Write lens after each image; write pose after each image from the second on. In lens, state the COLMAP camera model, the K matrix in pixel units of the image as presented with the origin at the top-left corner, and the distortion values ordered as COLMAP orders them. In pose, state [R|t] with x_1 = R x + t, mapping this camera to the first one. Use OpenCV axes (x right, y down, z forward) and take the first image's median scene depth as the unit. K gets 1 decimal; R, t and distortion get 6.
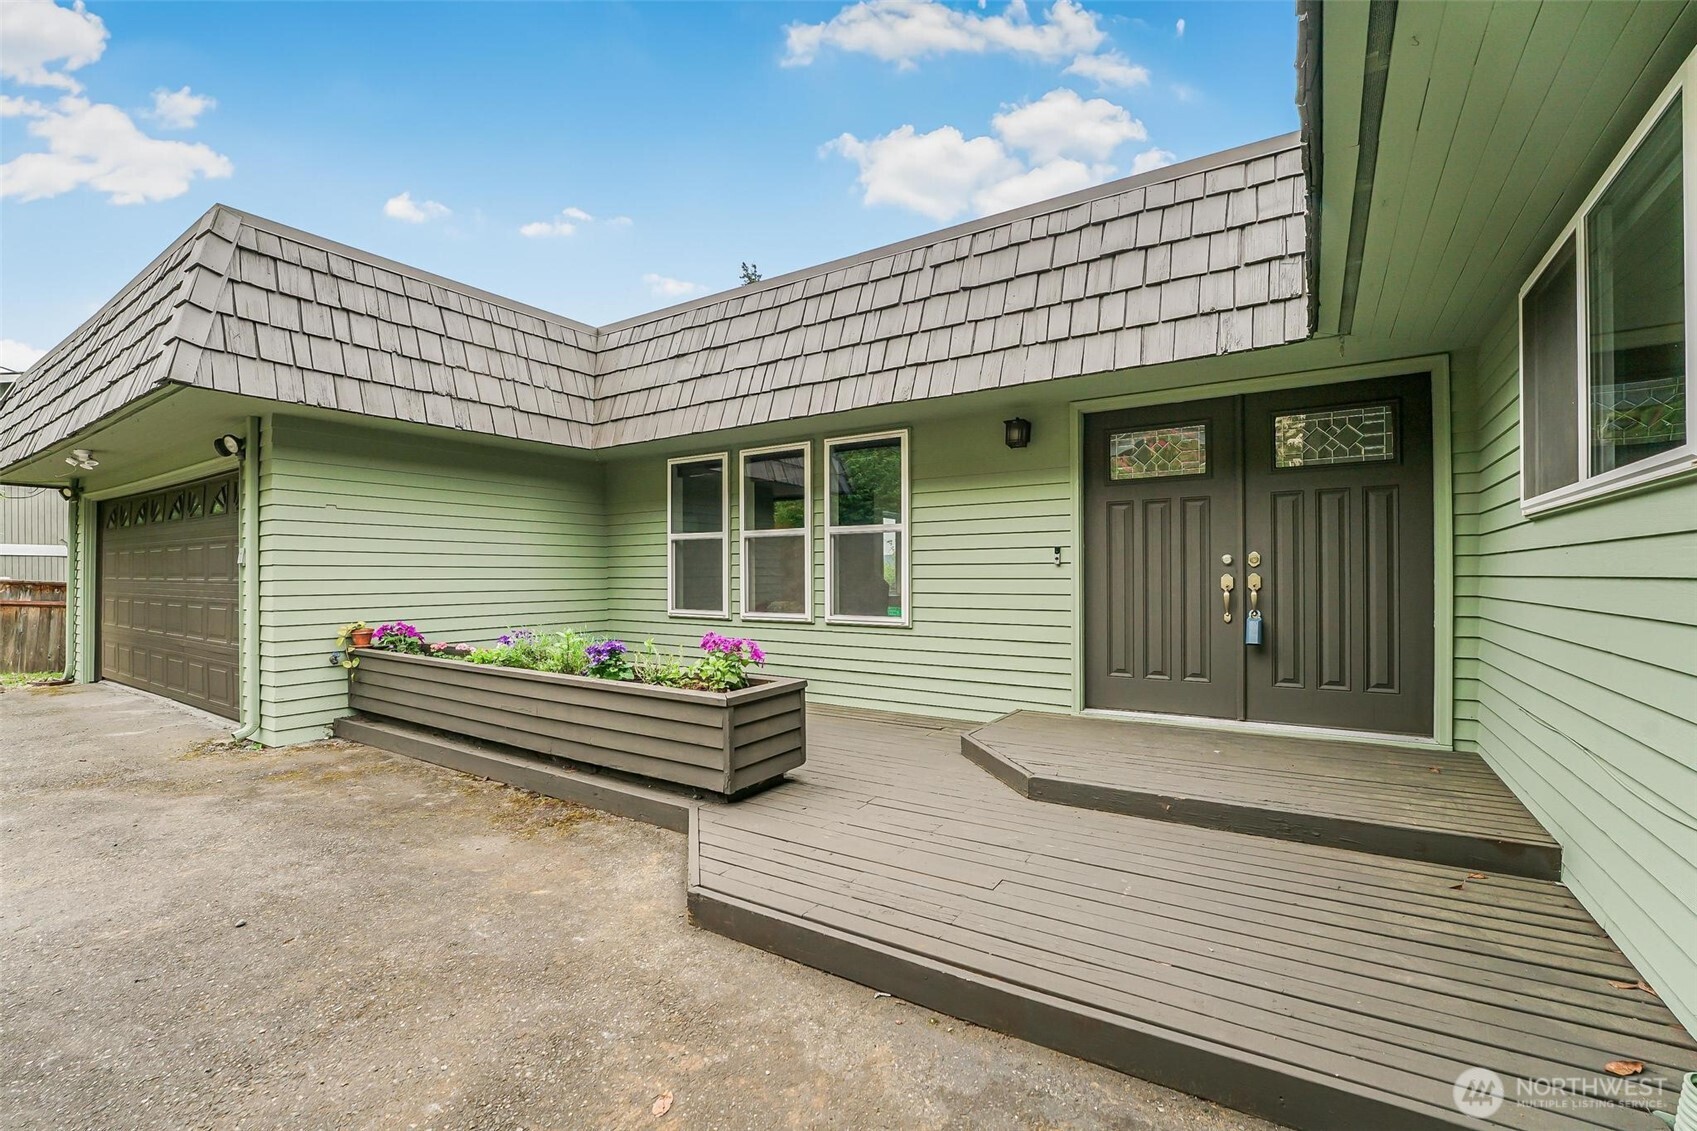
lens RADIAL K [[700.2, 0, 845.7], [0, 700.2, 573.0], [0, 0, 1]] dist [-0.034183, 0.007259]
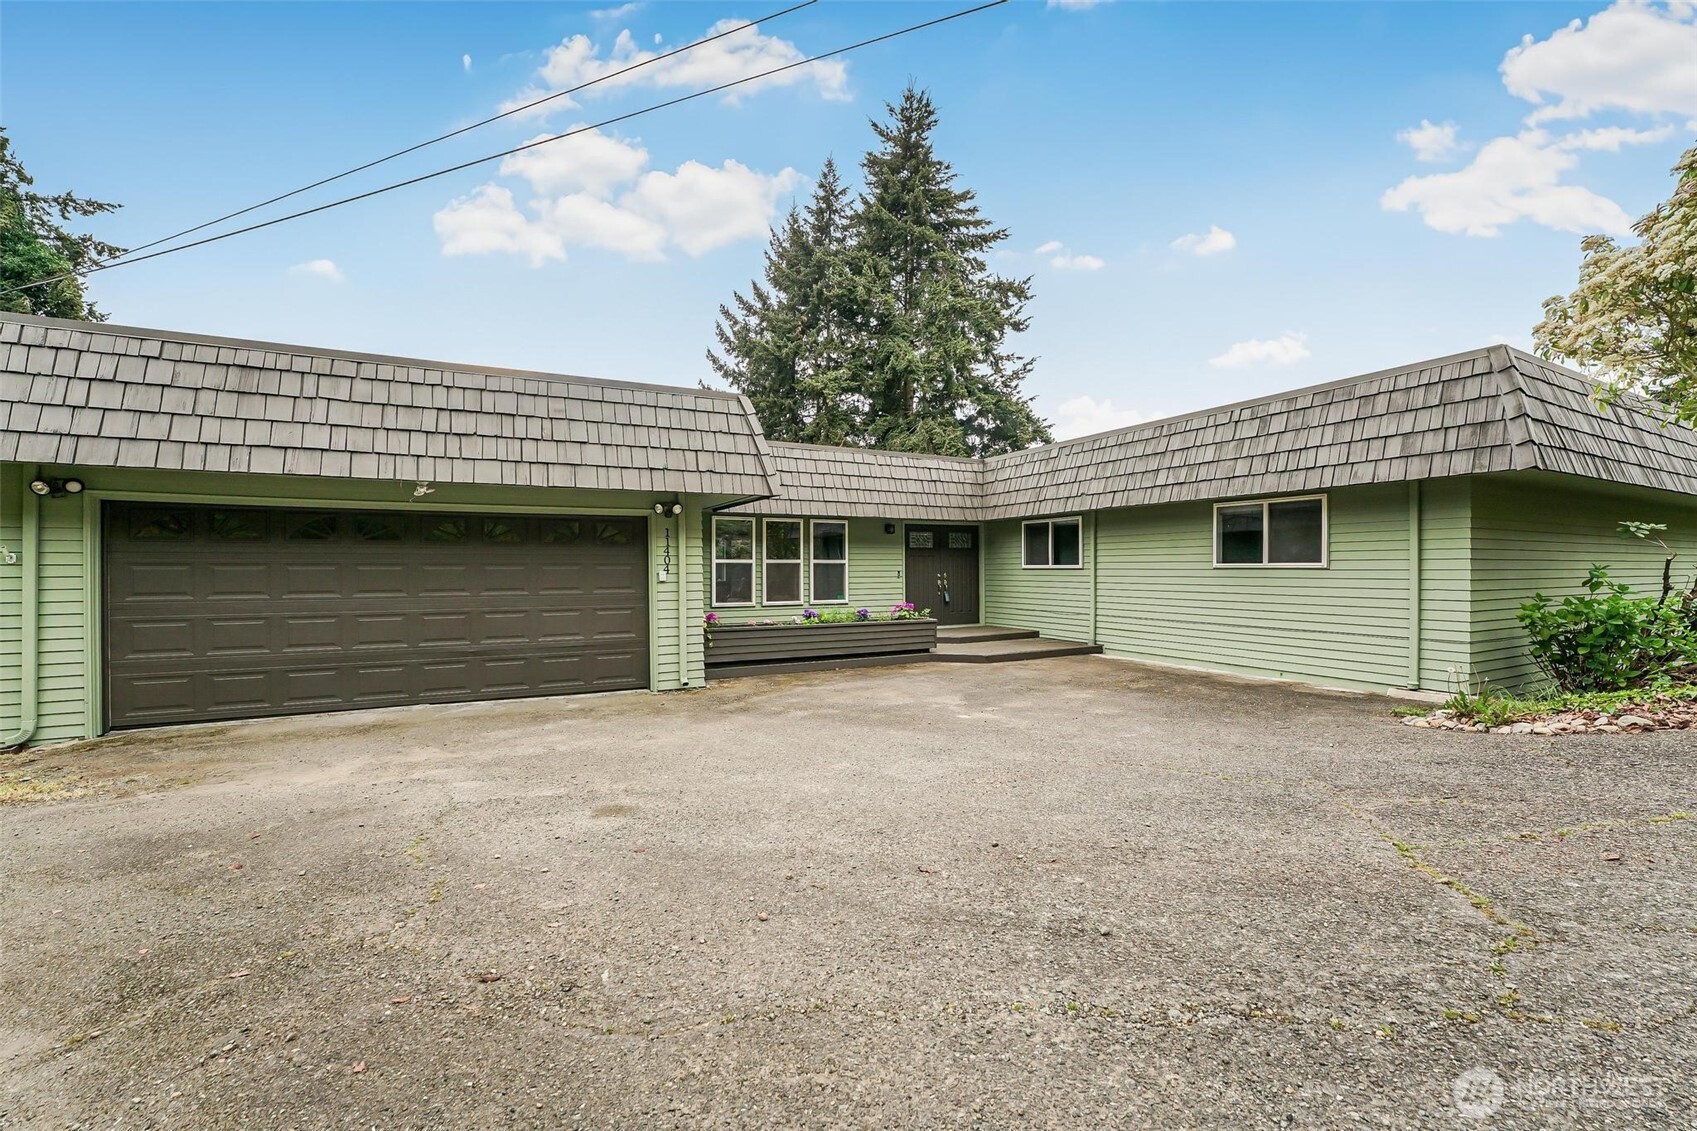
lens RADIAL K [[700.2, 0, 845.7], [0, 700.2, 573.0], [0, 0, 1]] dist [-0.034183, 0.007259]
pose [[0.489369, -0.004557, 0.872065, -2.017443], [-0.004892, 0.999956, 0.007970, -0.045834], [-0.872063, -0.008166, 0.489325, -0.169112]]
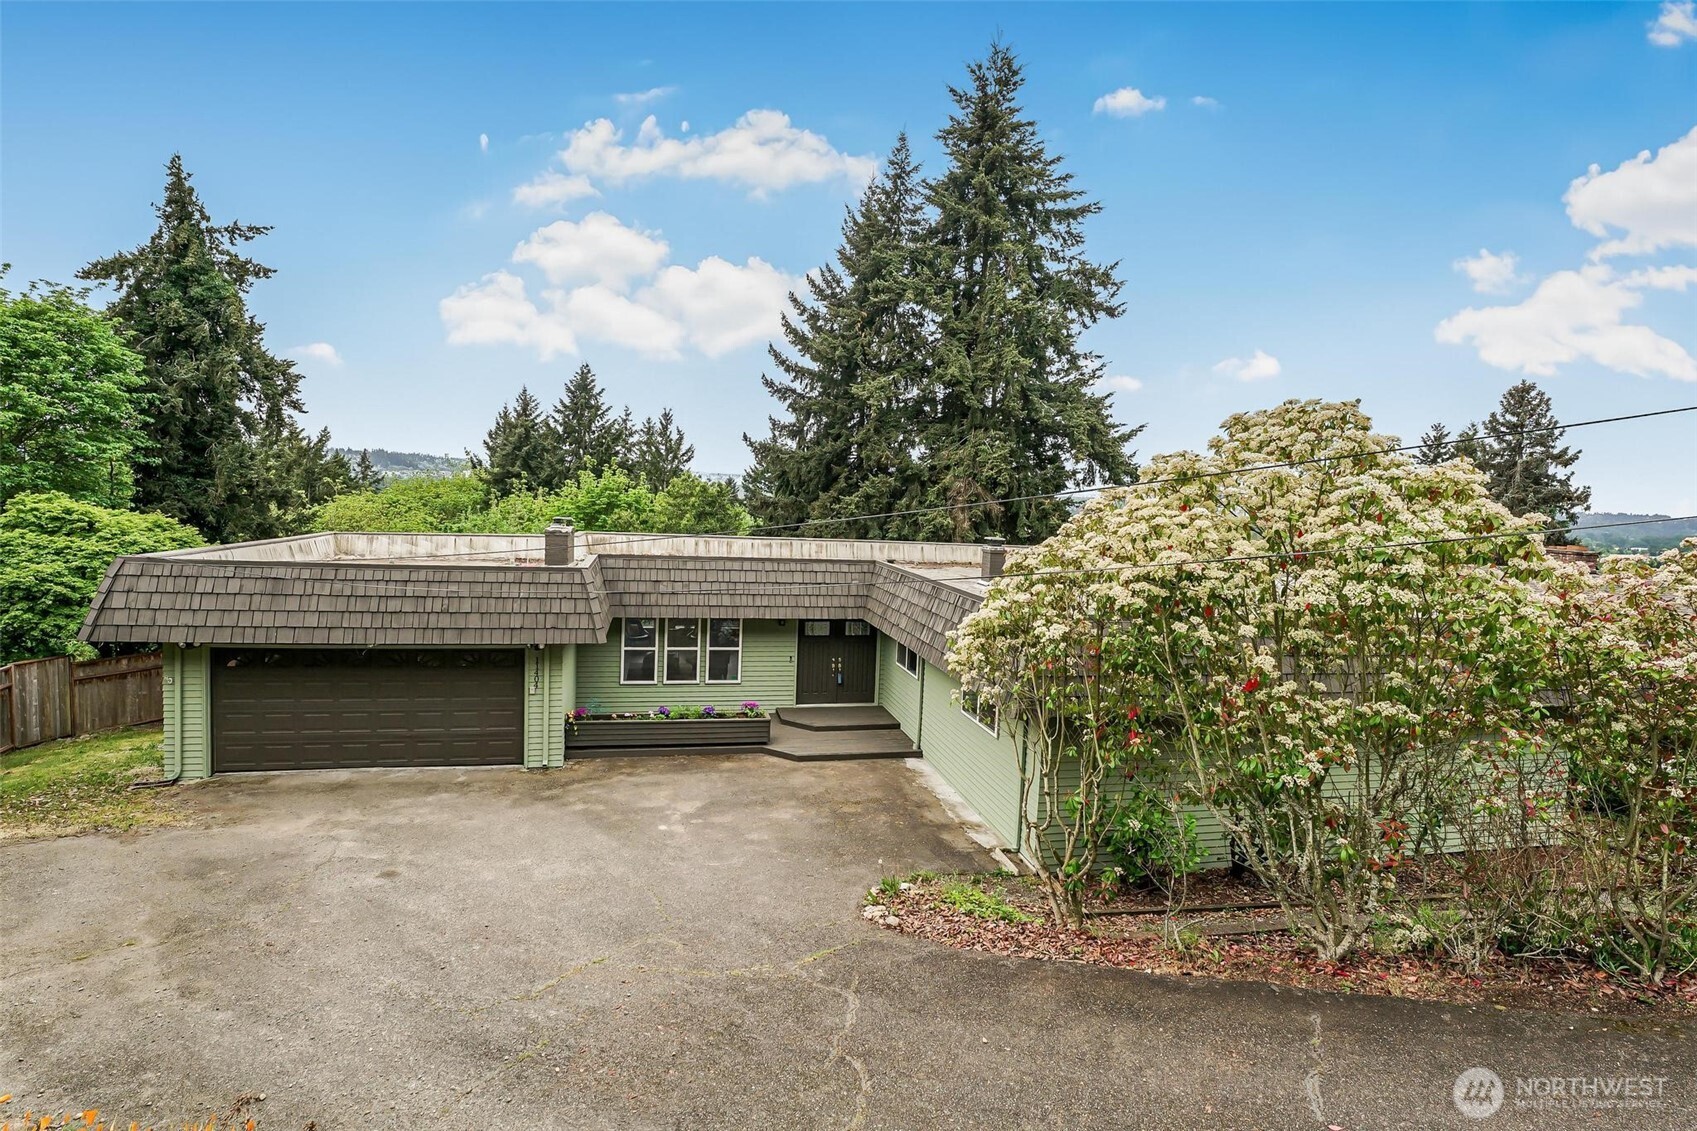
lens RADIAL K [[825.5, 0, 797.5], [0, 825.5, 565.1], [0, 0, 1]] dist [-0.009742, 0.000217]
pose [[0.704611, -0.019918, 0.709314, -2.141278], [-0.044242, 0.996428, 0.071929, -0.661677], [-0.708213, -0.082064, 0.701213, -1.504545]]
